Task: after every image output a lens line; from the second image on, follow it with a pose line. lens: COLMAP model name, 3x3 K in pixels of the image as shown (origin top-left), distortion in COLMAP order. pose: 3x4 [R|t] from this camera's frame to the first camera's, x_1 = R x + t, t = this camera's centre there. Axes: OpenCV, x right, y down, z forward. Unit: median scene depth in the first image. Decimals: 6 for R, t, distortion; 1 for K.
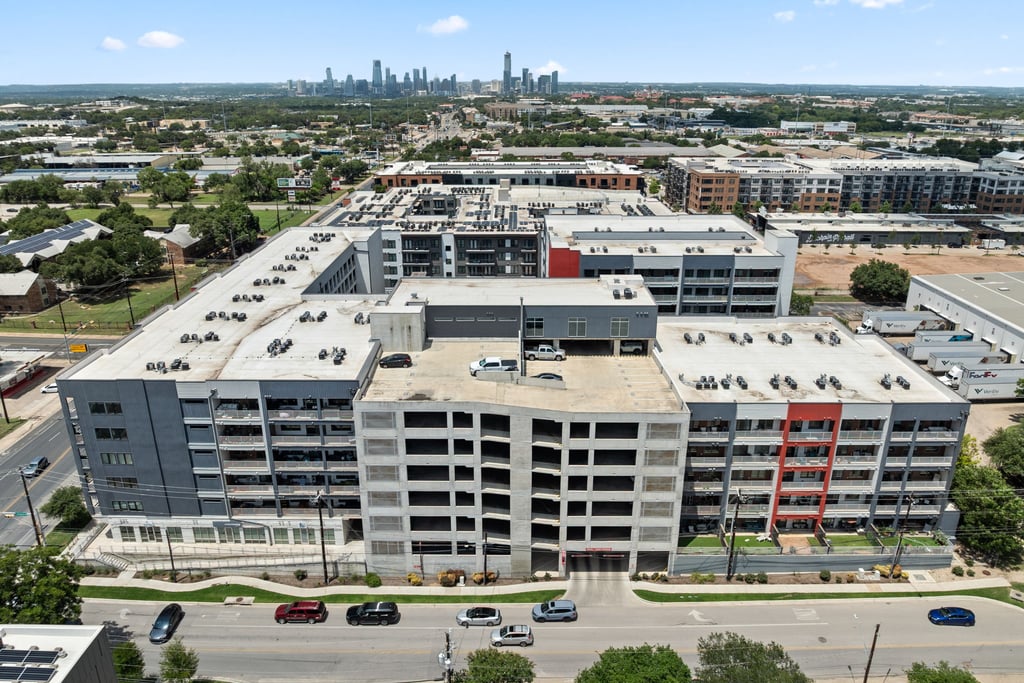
lens RADIAL K [[717.9, 0, 512.0], [0, 717.9, 341.5], [0, 0, 1]] dist [-0.025763, 0.003488]
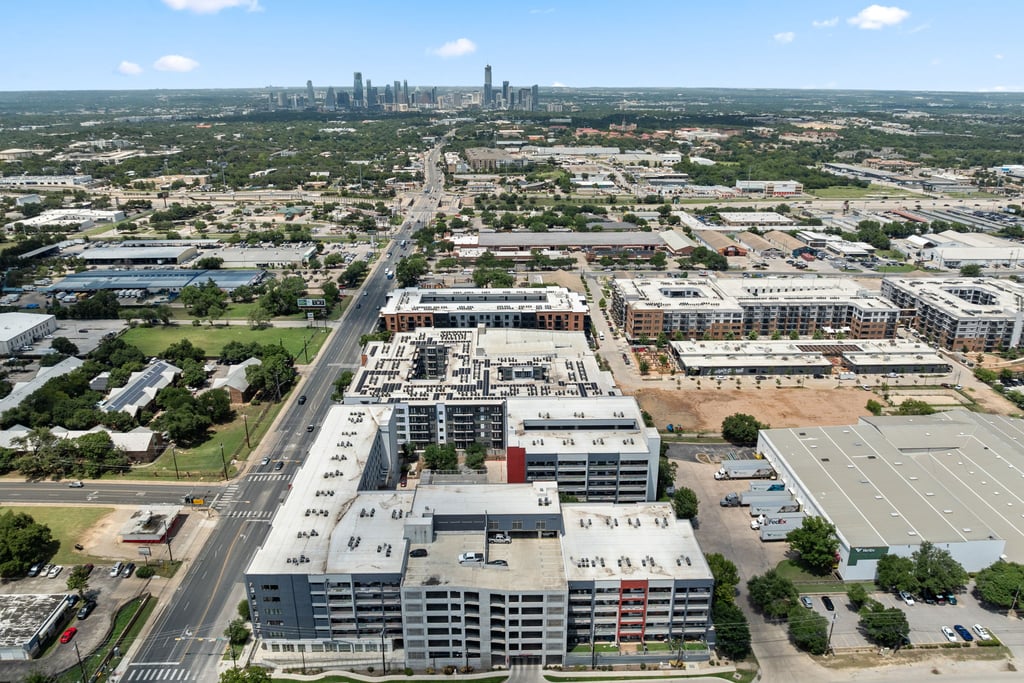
lens RADIAL K [[737.4, 0, 512.0], [0, 737.4, 341.5], [0, 0, 1]] dist [-0.016736, -0.005119]
pose [[0.999735, -0.007898, 0.021633, 0.046250], [0.007749, 0.999946, 0.006964, -0.556866], [-0.021687, -0.006795, 0.999742, -0.958336]]
